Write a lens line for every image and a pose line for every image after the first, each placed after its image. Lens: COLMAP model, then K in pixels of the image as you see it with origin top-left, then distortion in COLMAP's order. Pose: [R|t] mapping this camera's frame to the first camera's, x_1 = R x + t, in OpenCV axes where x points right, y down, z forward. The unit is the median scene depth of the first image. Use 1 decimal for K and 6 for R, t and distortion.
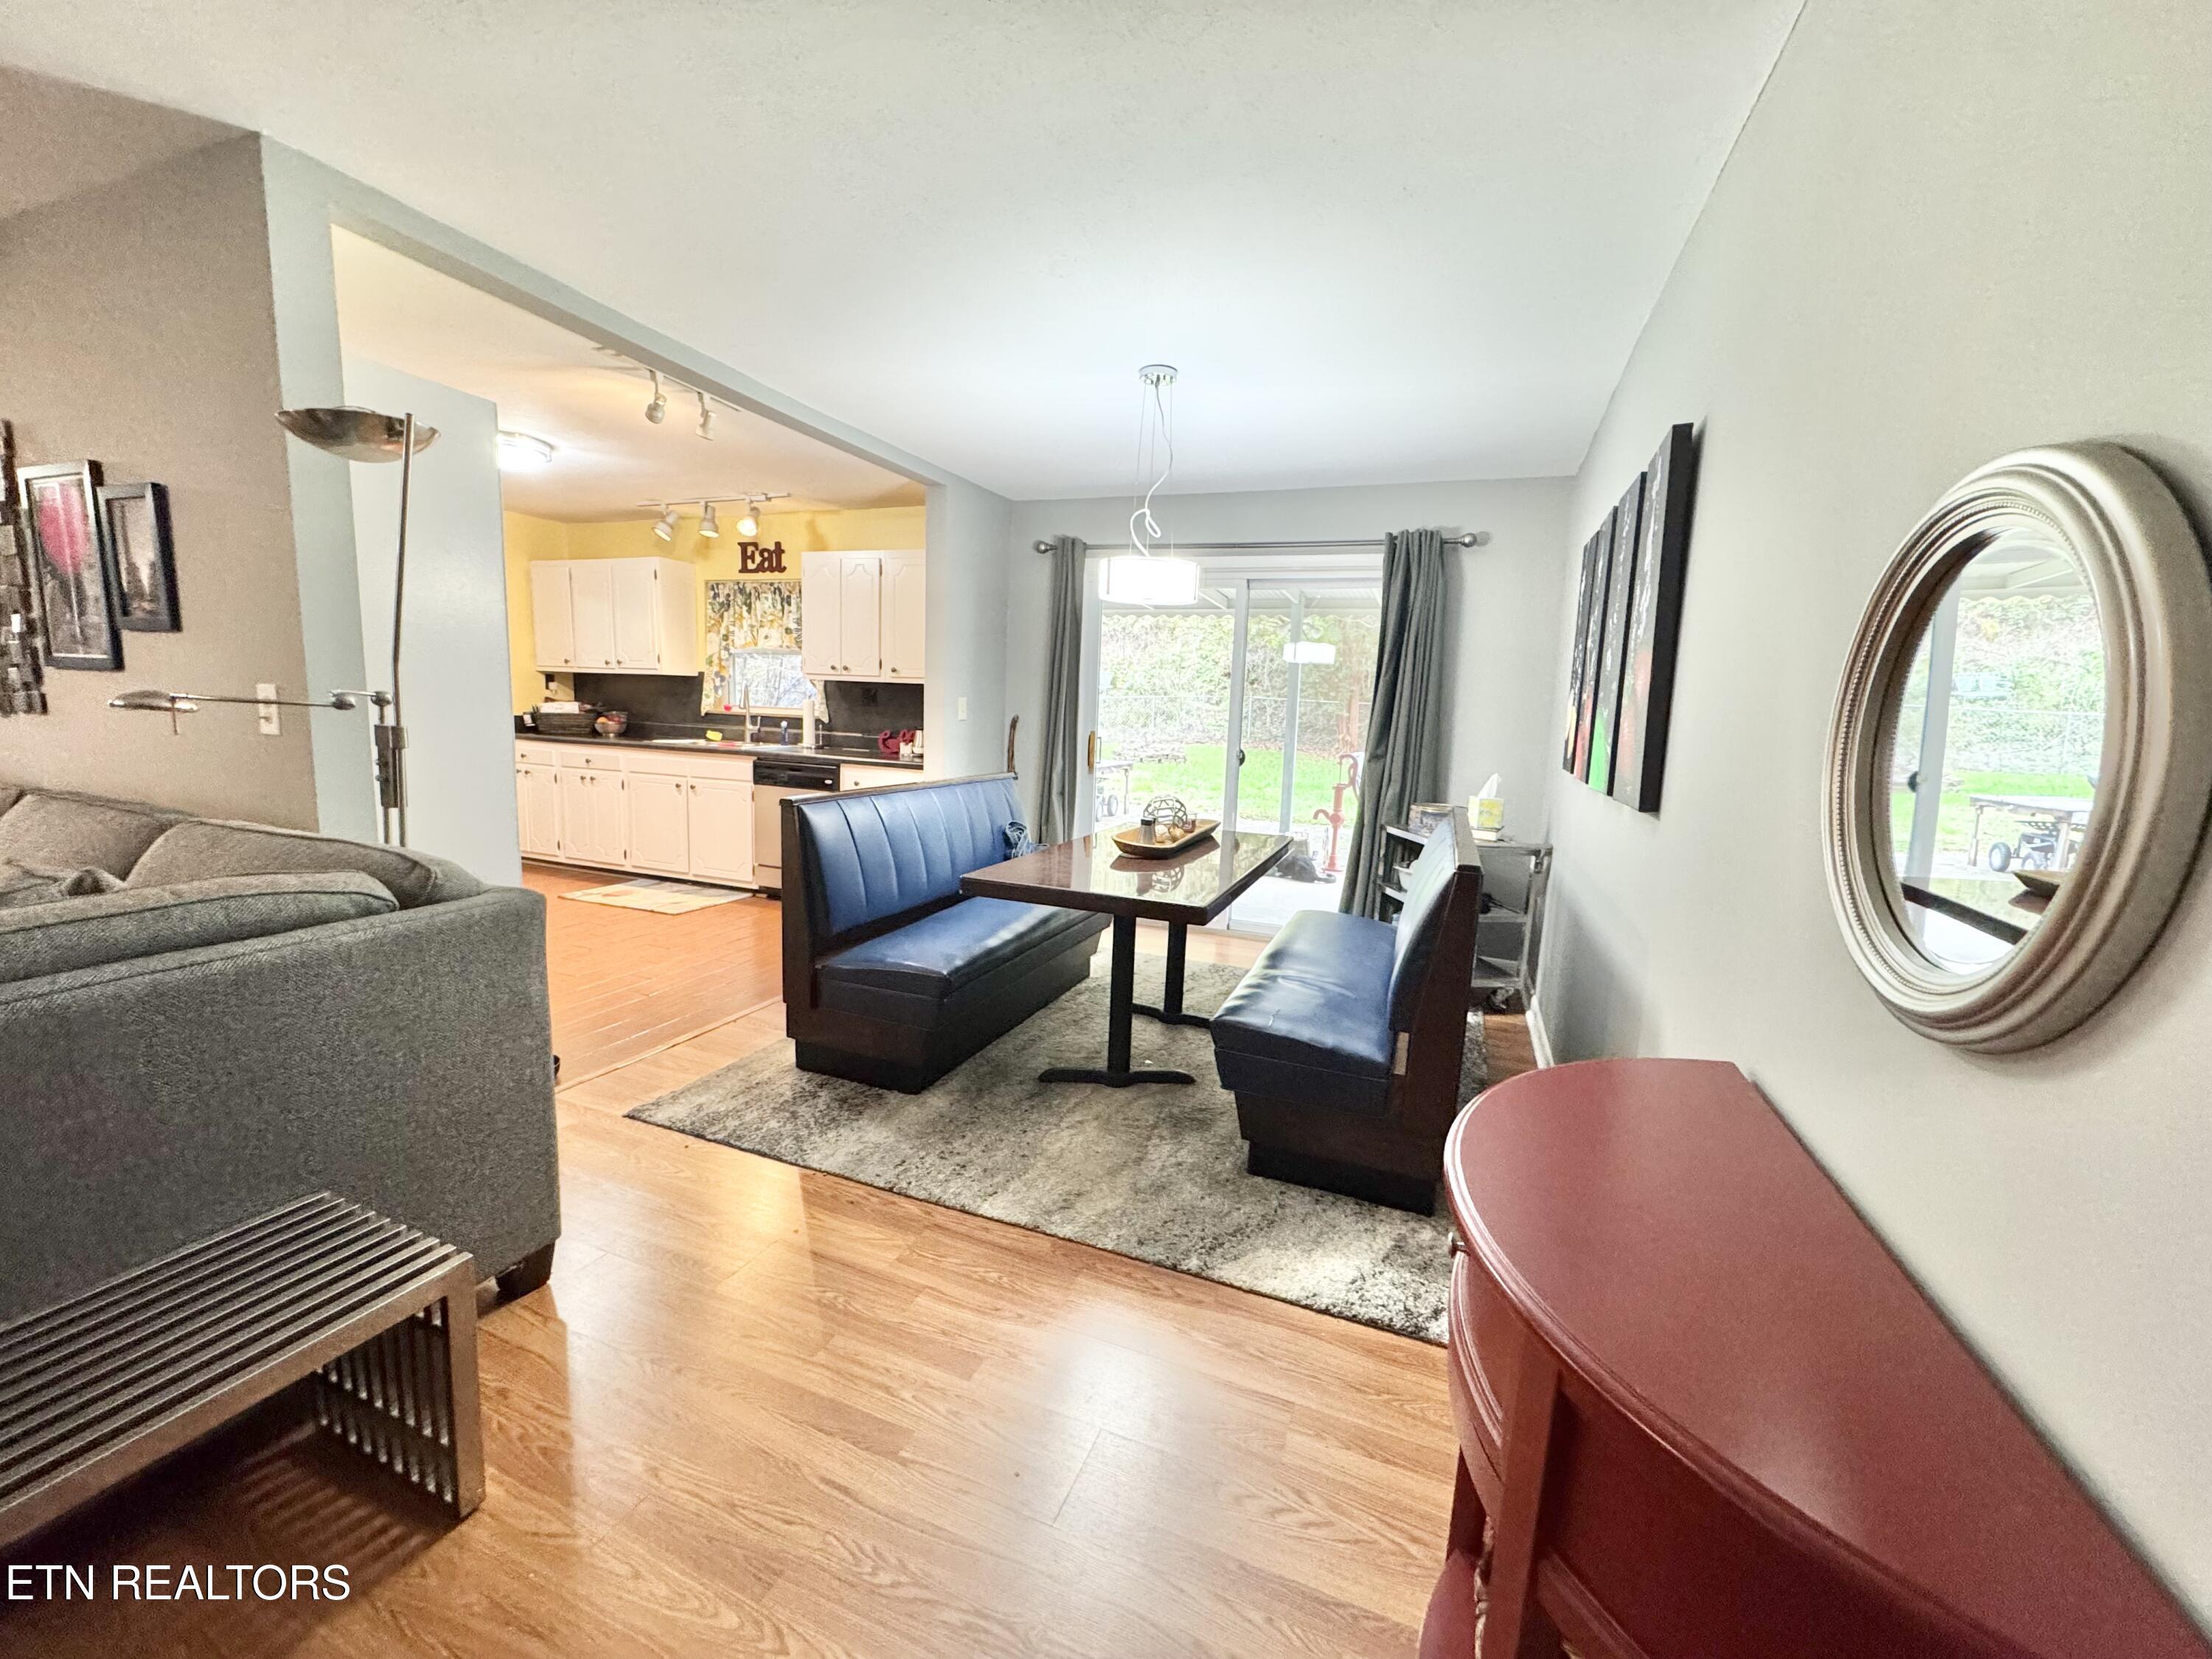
lens RADIAL K [[887.1, 0, 1107.9], [0, 887.1, 830.4], [0, 0, 1]] dist [-0.004432, 0.001141]
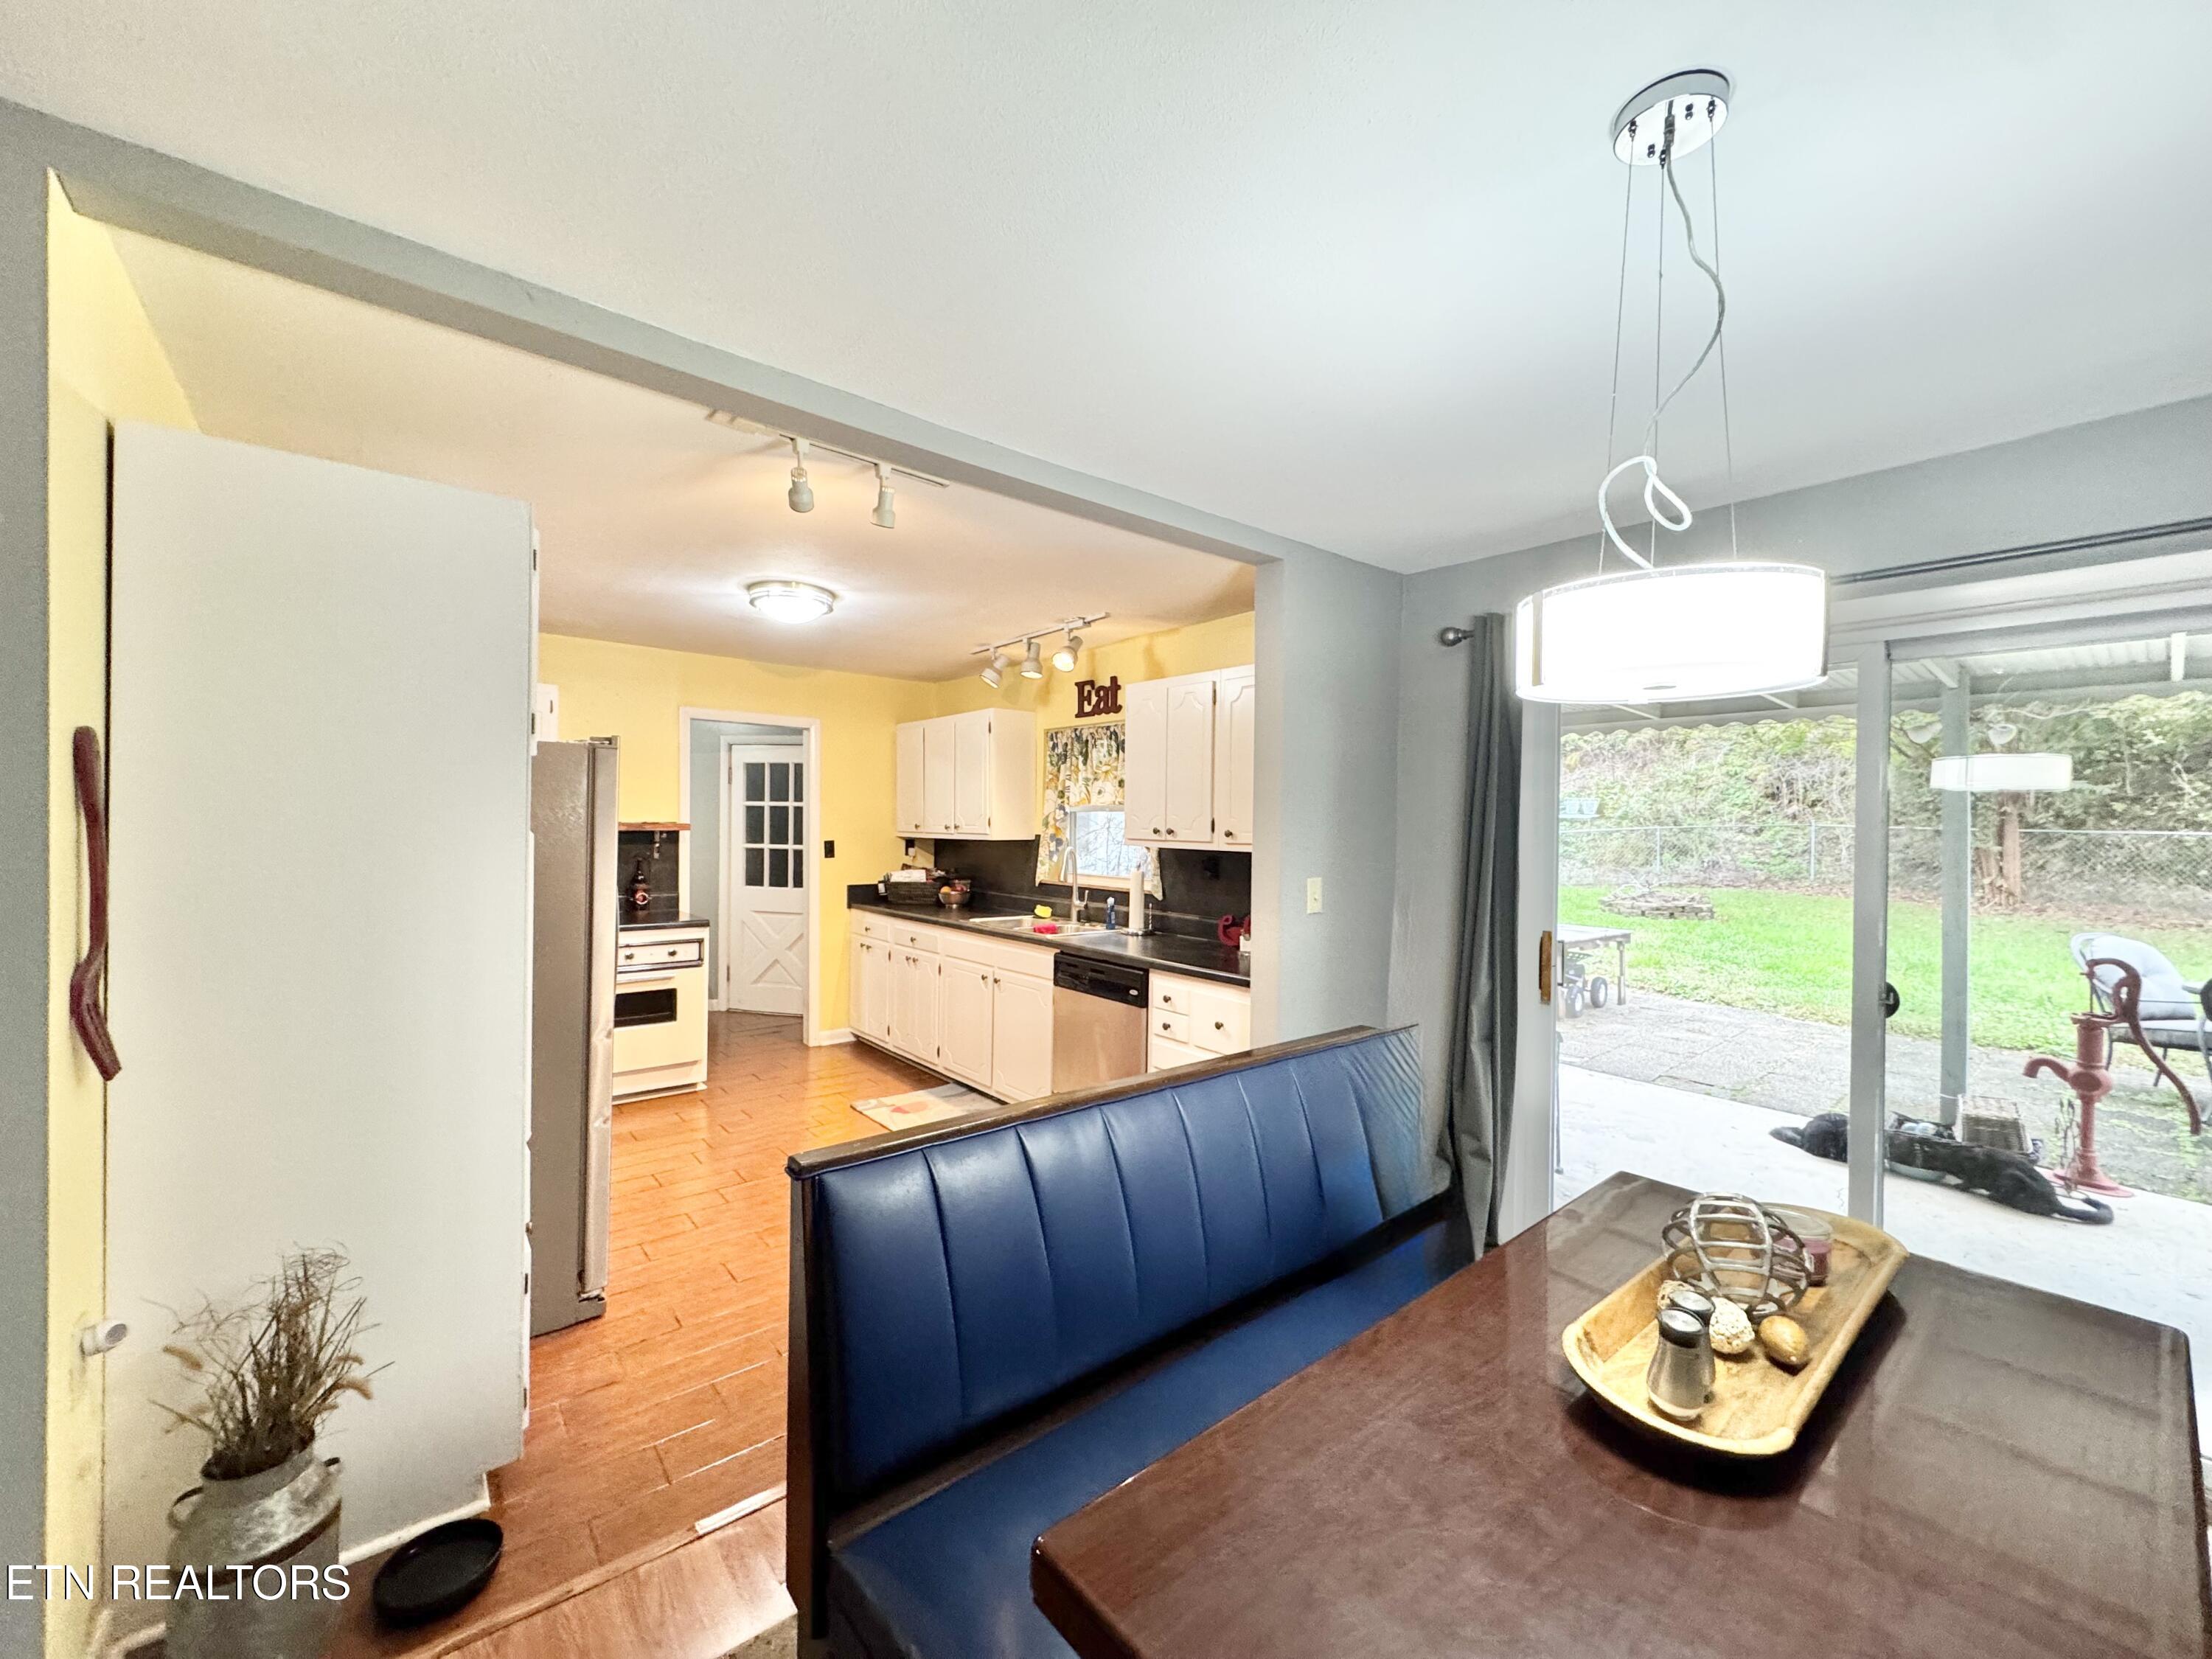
lens RADIAL K [[887.1, 0, 1101.9], [0, 887.1, 832.8], [0, 0, 1]] dist [-0.004432, 0.001141]
pose [[0.873201, -0.022602, -0.486836, 0.014574], [-0.047527, 0.990214, -0.131217, -0.103321], [0.485037, 0.137716, 0.863581, 0.422797]]
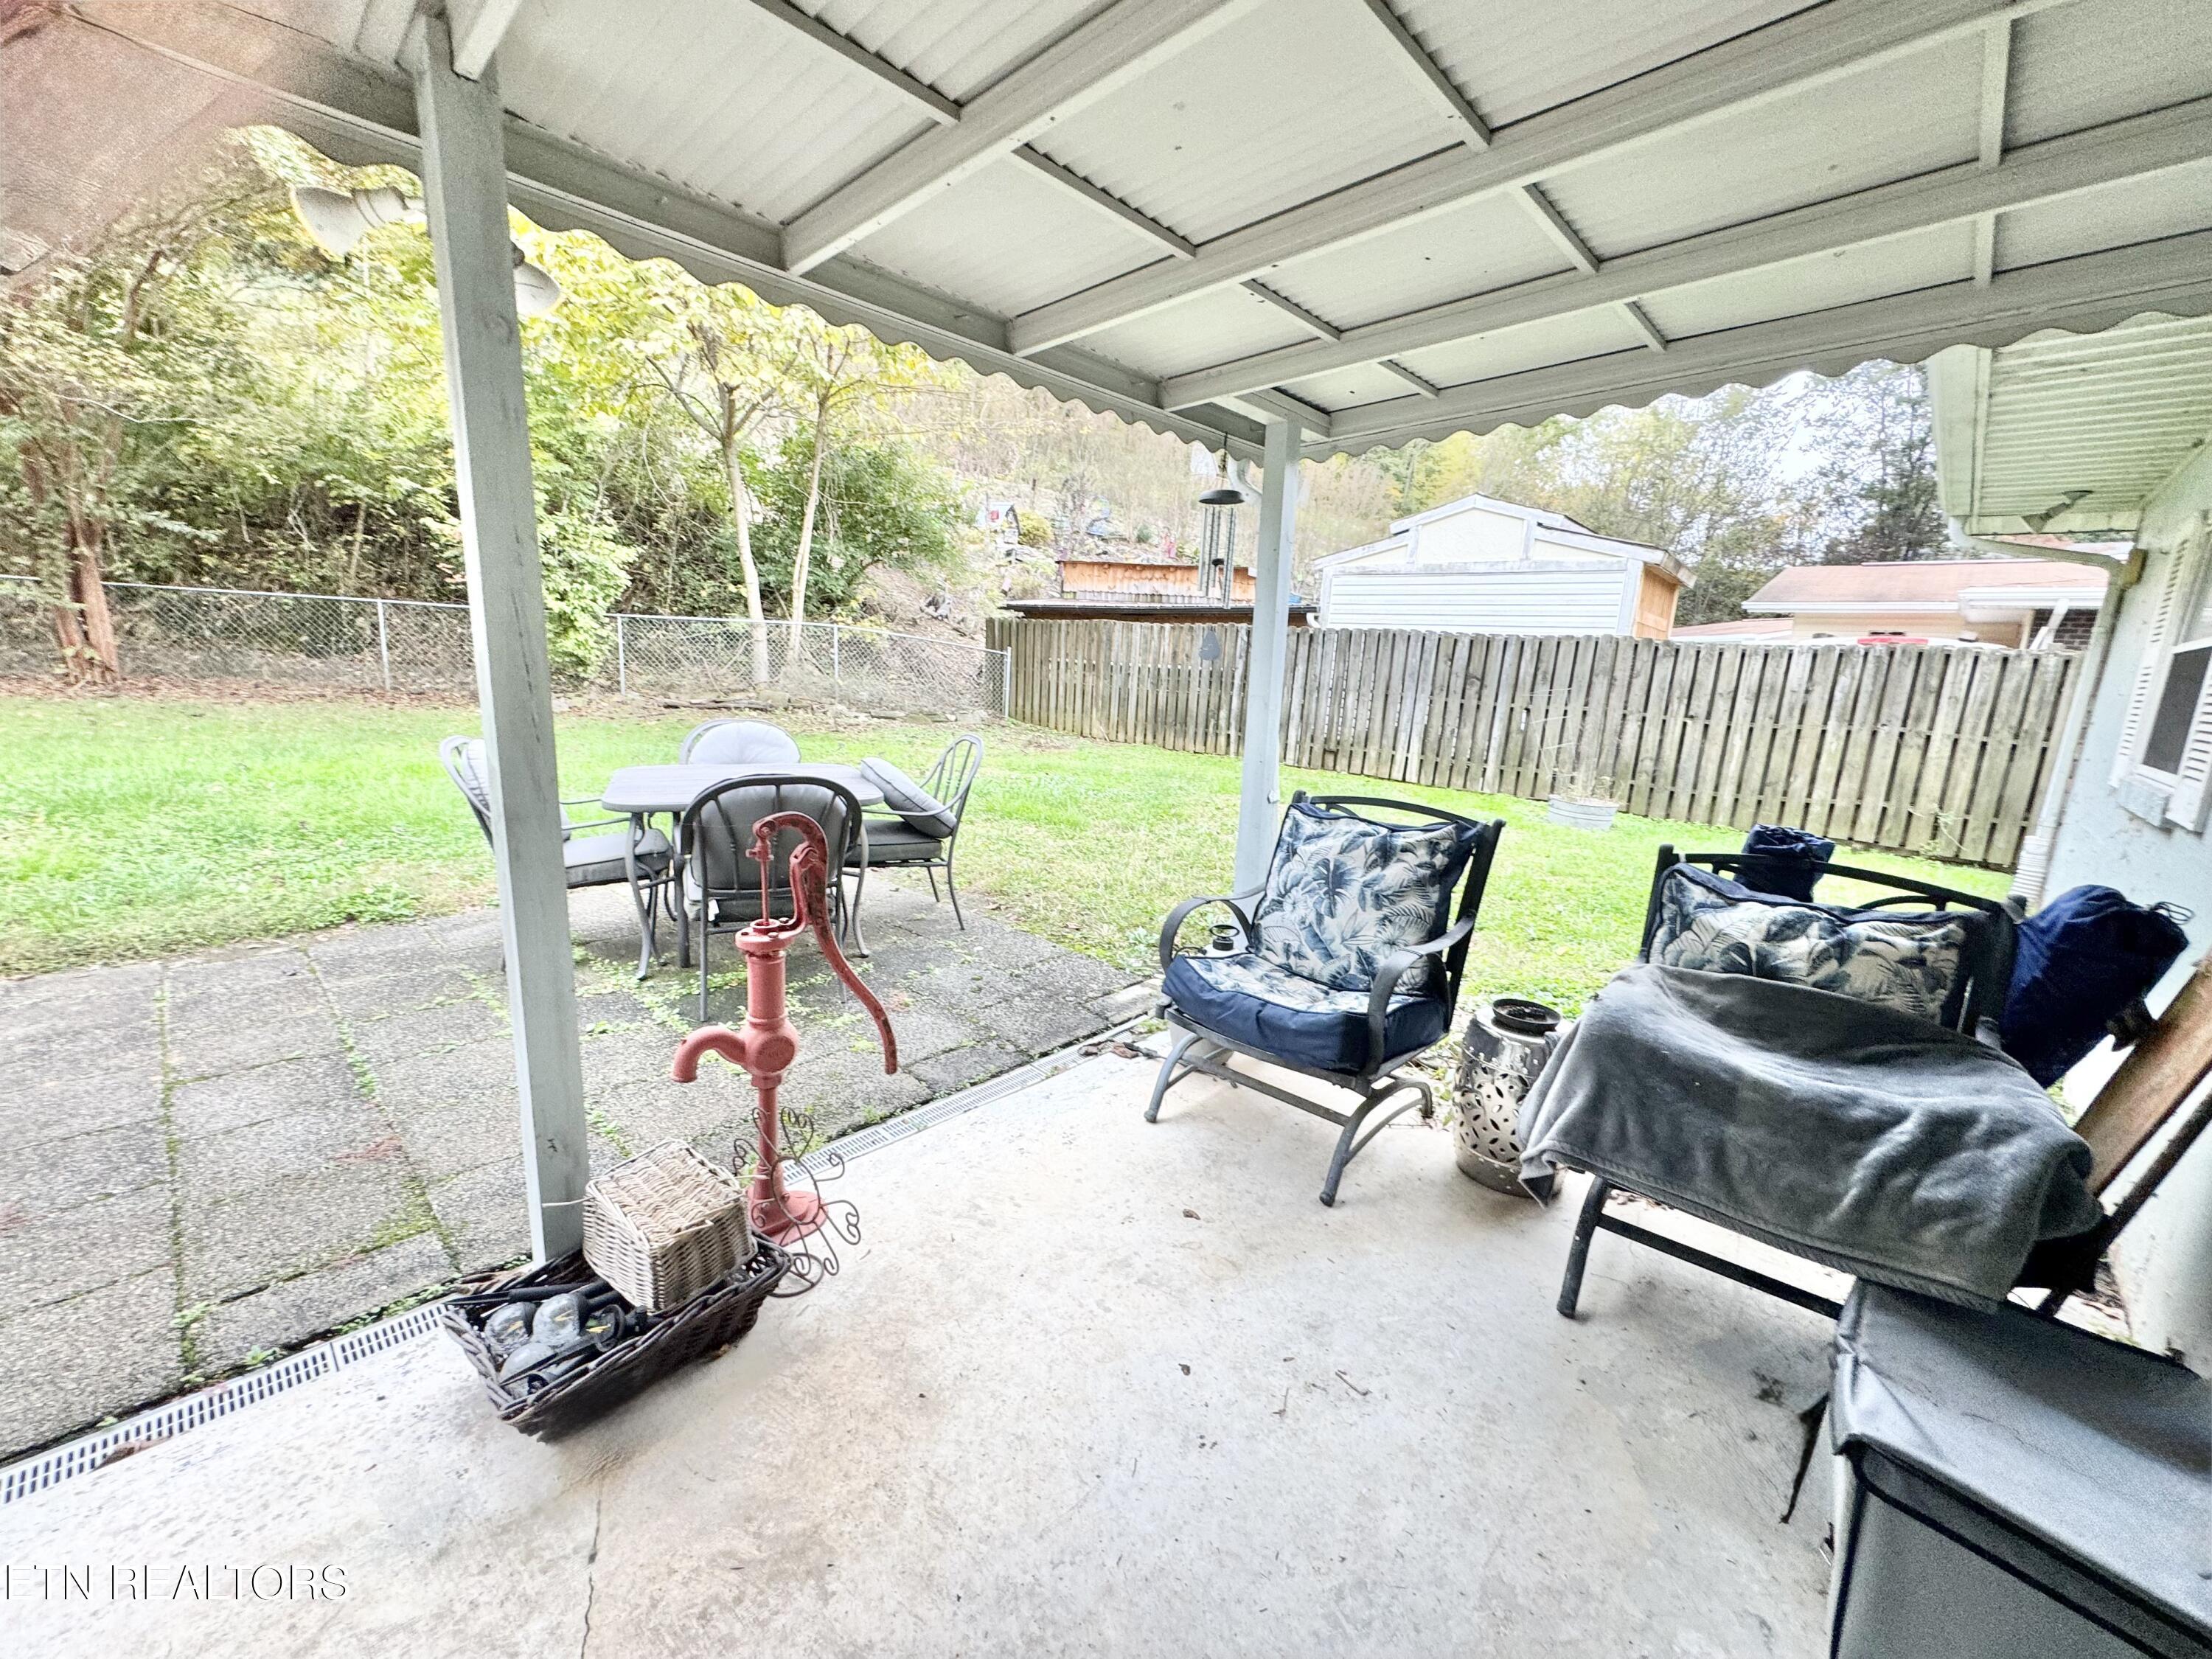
lens RADIAL K [[887.1, 0, 1118.3], [0, 887.1, 825.5], [0, 0, 1]] dist [-0.004432, 0.001141]
pose [[0.382296, -0.200010, 0.902134, 0.114232], [0.097721, 0.979570, 0.175767, -0.194637], [-0.918858, 0.020962, 0.394030, 1.323329]]
